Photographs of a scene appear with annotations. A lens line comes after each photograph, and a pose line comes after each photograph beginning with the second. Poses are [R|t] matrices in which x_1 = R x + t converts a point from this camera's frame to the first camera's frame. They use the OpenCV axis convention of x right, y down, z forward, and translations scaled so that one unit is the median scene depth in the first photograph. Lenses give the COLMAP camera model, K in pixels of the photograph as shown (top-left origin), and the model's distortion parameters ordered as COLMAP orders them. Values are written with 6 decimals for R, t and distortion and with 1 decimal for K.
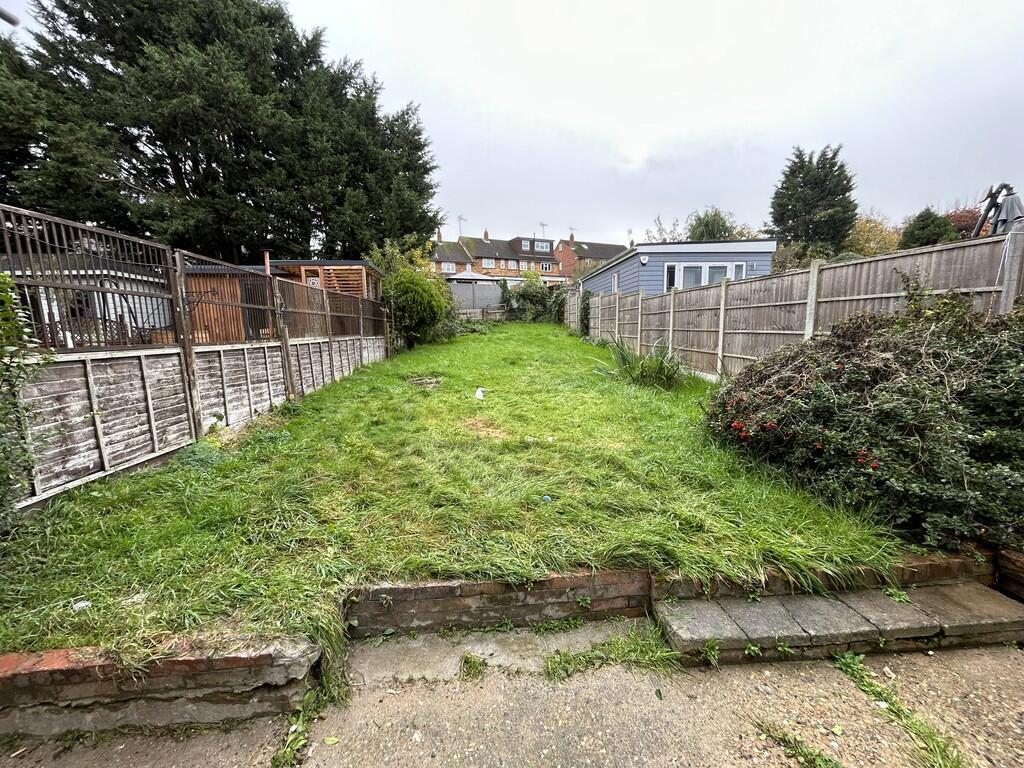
lens RADIAL K [[407.9, 0, 511.6], [0, 407.9, 382.9], [0, 0, 1]] dist [0.000698, 0.000899]
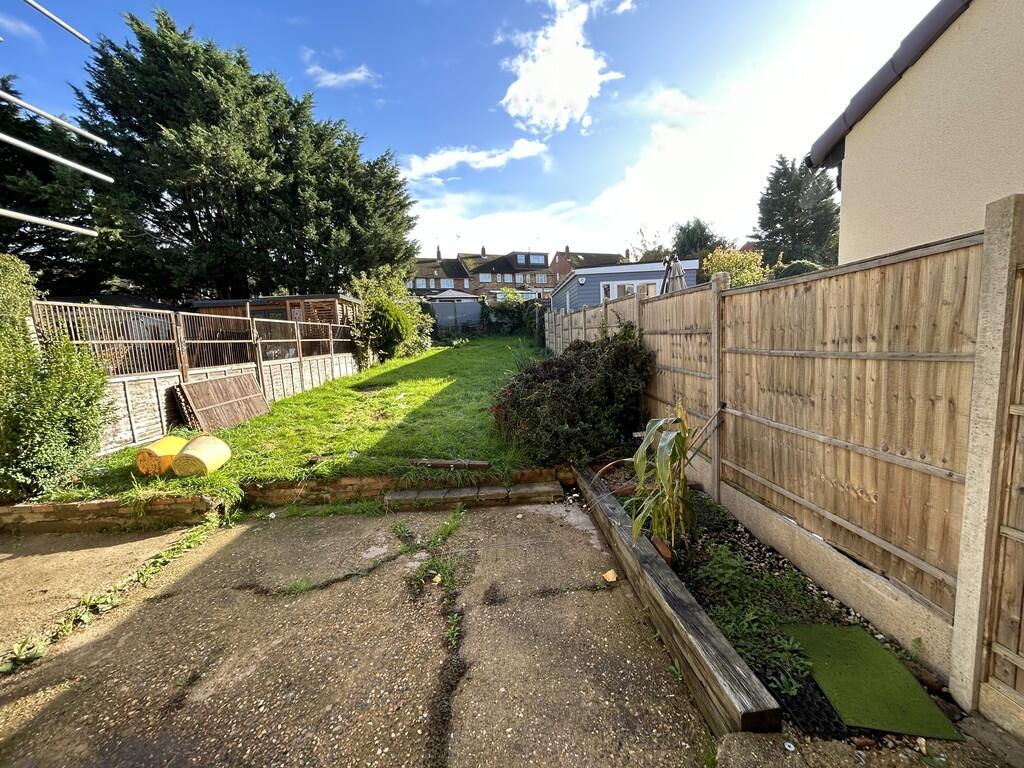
lens RADIAL K [[407.9, 0, 513.5], [0, 407.9, 386.7], [0, 0, 1]] dist [0.000698, 0.000899]
pose [[0.998792, -0.026191, -0.041580, 0.137143], [0.025800, 0.999618, -0.009902, 0.005714], [0.041824, 0.008818, 0.999086, -0.133737]]
